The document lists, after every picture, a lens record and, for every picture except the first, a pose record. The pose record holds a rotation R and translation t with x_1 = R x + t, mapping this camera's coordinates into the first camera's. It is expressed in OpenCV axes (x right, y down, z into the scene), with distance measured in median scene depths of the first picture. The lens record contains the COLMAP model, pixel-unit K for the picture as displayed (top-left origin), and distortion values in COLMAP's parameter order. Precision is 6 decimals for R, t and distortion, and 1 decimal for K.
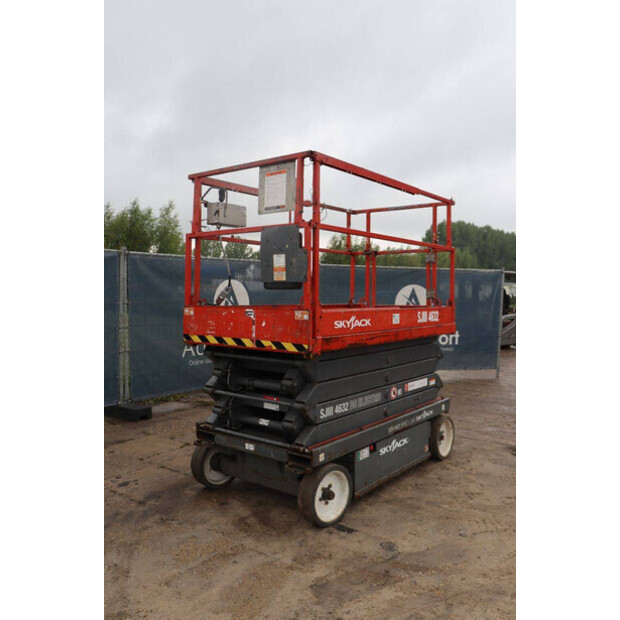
lens RADIAL K [[534.0, 0, 310.0], [0, 534.0, 310.0], [0, 0, 1]] dist [-0.118869, 0.002643]
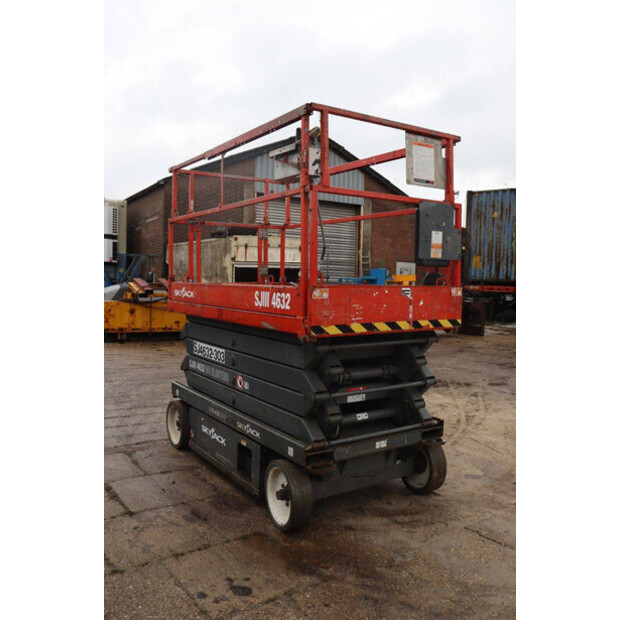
lens RADIAL K [[549.3, 0, 310.0], [0, 549.3, 310.0], [0, 0, 1]] dist [-0.112893, 0.007425]
pose [[0.320293, -0.060880, 0.945360, -1.000794], [0.020175, 0.998145, 0.057444, -0.019748], [-0.947104, 0.000674, 0.320927, 0.823400]]
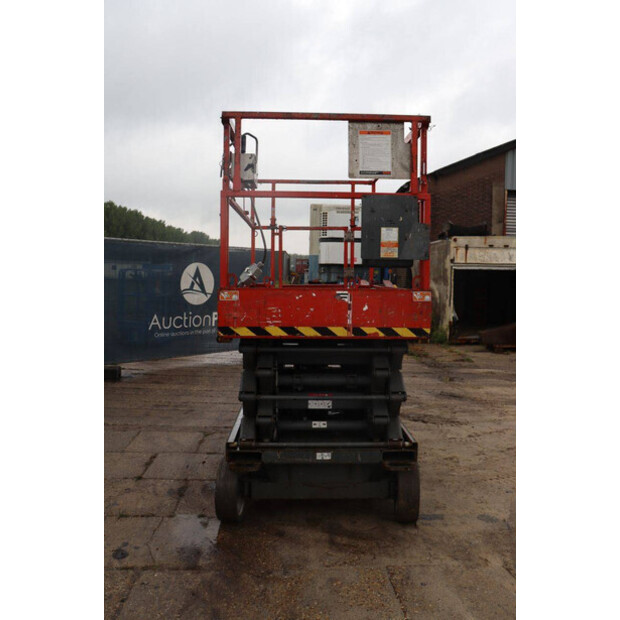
lens RADIAL K [[549.3, 0, 310.0], [0, 549.3, 310.0], [0, 0, 1]] dist [-0.112893, 0.007425]
pose [[0.771288, -0.039885, 0.635235, -0.670131], [0.015699, 0.998923, 0.043658, -0.009665], [-0.636292, -0.023700, 0.771084, 0.356633]]
